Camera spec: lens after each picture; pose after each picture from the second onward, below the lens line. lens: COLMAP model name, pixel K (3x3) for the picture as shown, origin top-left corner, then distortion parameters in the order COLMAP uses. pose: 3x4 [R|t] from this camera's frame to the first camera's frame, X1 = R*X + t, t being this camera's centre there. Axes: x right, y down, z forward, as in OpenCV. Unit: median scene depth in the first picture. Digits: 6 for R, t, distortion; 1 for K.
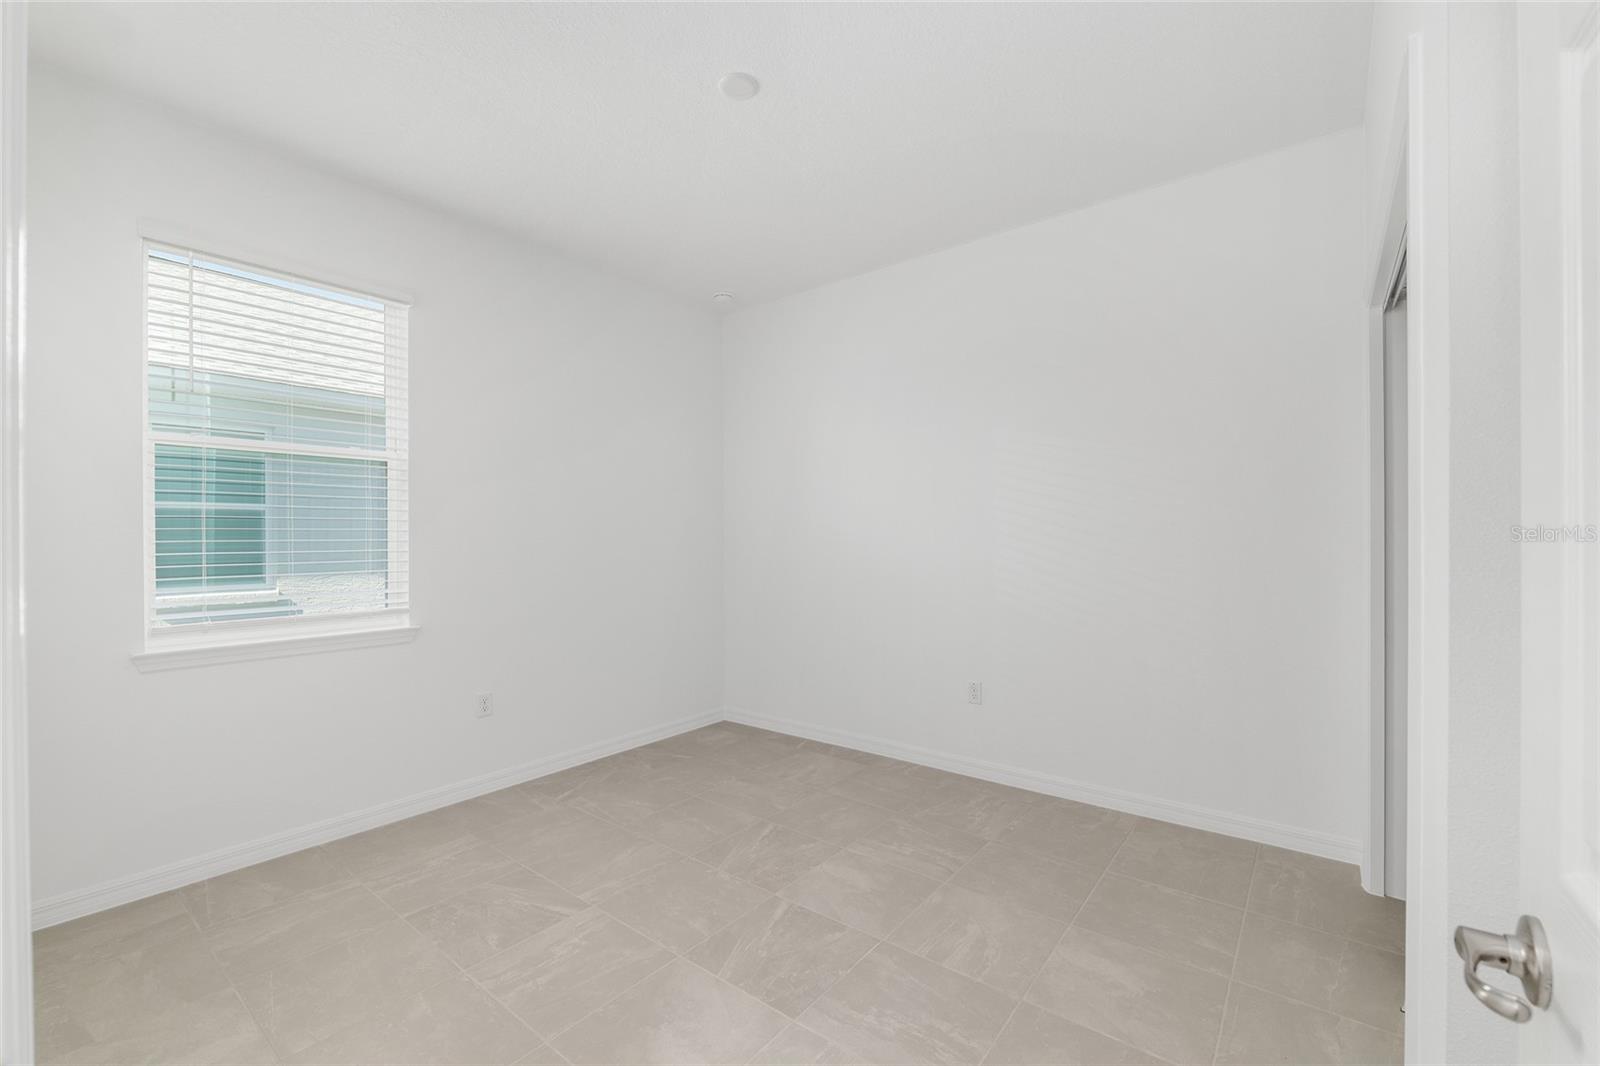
lens RADIAL K [[655.8, 0, 798.8], [0, 655.8, 538.5], [0, 0, 1]] dist [-0.004028, -0.000150]
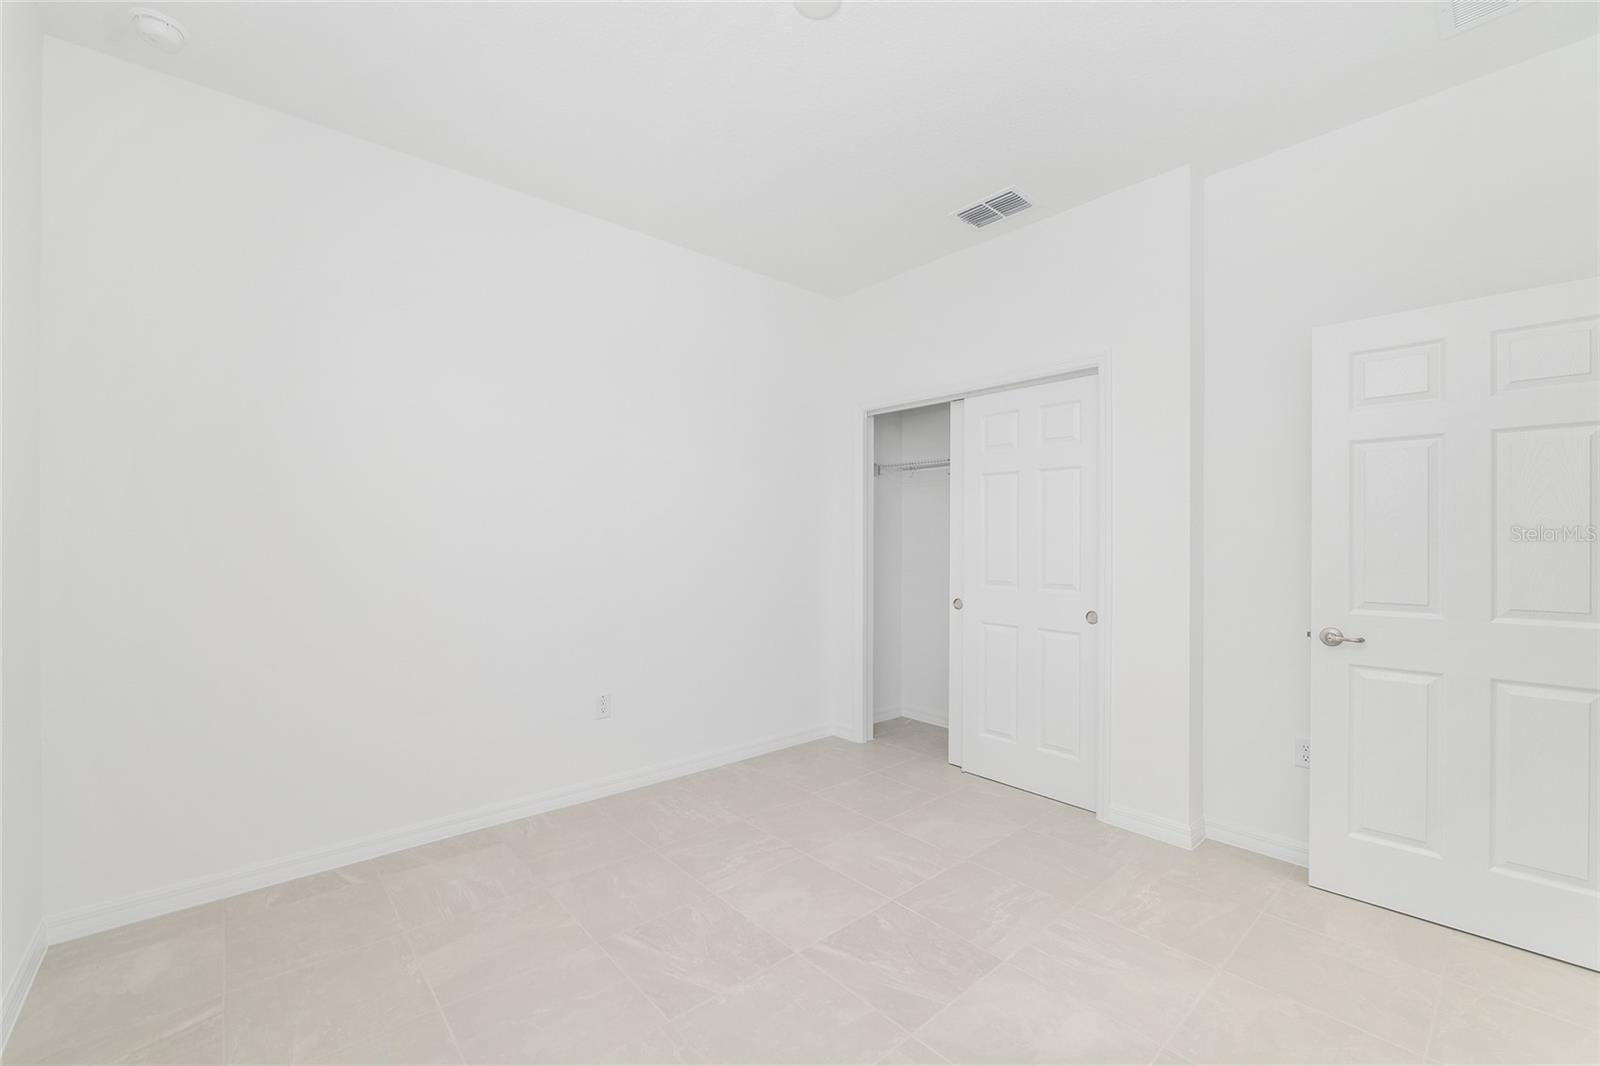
lens RADIAL K [[655.8, 0, 796.7], [0, 655.8, 532.1], [0, 0, 1]] dist [-0.004028, -0.000150]
pose [[0.197930, 0.009458, 0.980171, -0.614168], [-0.005835, 0.999947, -0.008470, -0.003433], [-0.980199, -0.004043, 0.197974, 0.573266]]
